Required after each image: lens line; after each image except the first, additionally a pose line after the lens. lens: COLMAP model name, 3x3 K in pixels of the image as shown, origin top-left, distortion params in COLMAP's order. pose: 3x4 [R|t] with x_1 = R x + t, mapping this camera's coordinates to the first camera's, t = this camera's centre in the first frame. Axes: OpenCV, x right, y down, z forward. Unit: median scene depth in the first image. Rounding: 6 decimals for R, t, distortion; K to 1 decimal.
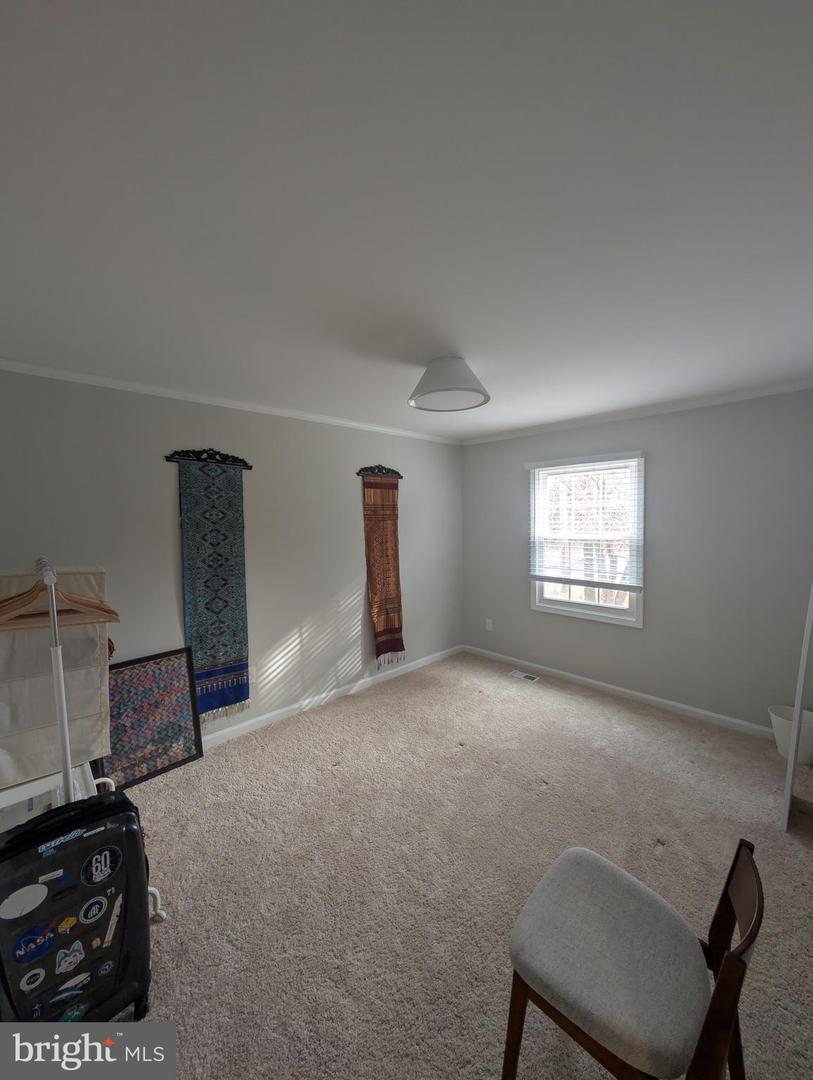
lens RADIAL K [[408.0, 0, 407.5], [0, 408.0, 540.5], [0, 0, 1]] dist [-0.002131, 0.000485]
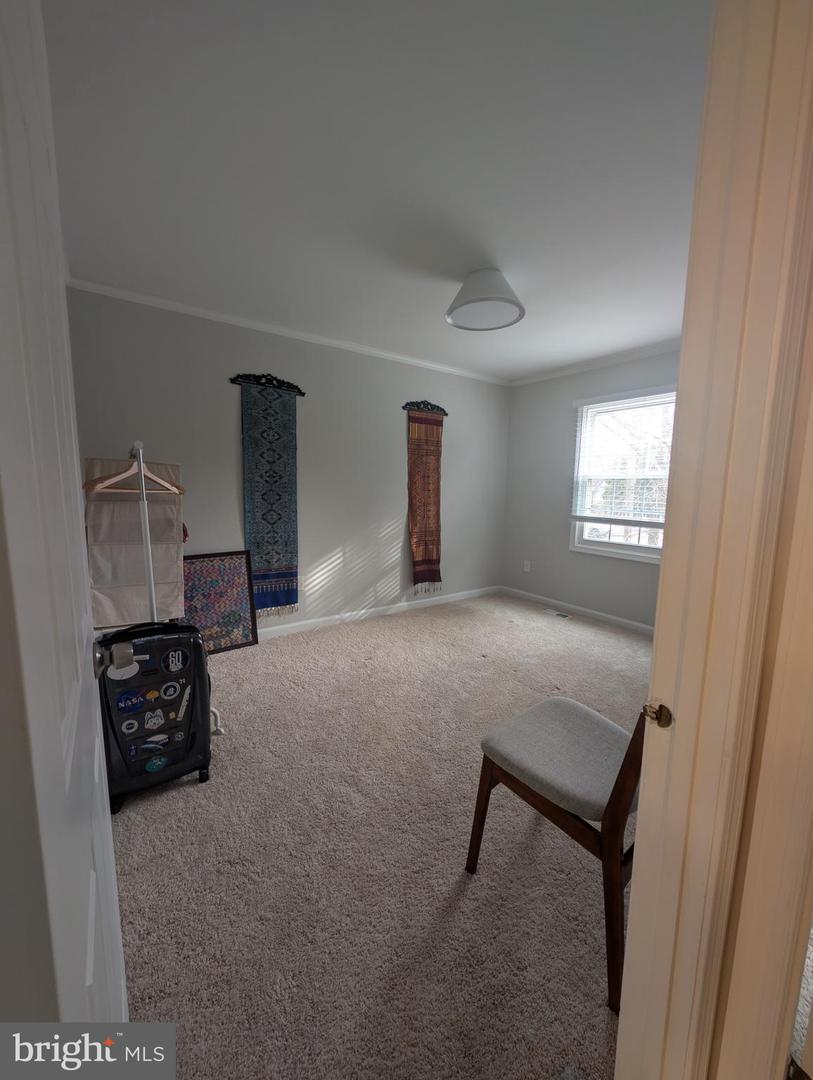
lens RADIAL K [[408.0, 0, 405.7], [0, 408.0, 539.3], [0, 0, 1]] dist [-0.002131, 0.000485]
pose [[0.988987, 0.052745, -0.138282, 0.062527], [-0.042306, 0.996104, 0.077374, 0.122811], [0.141825, -0.070672, 0.987366, -0.072343]]
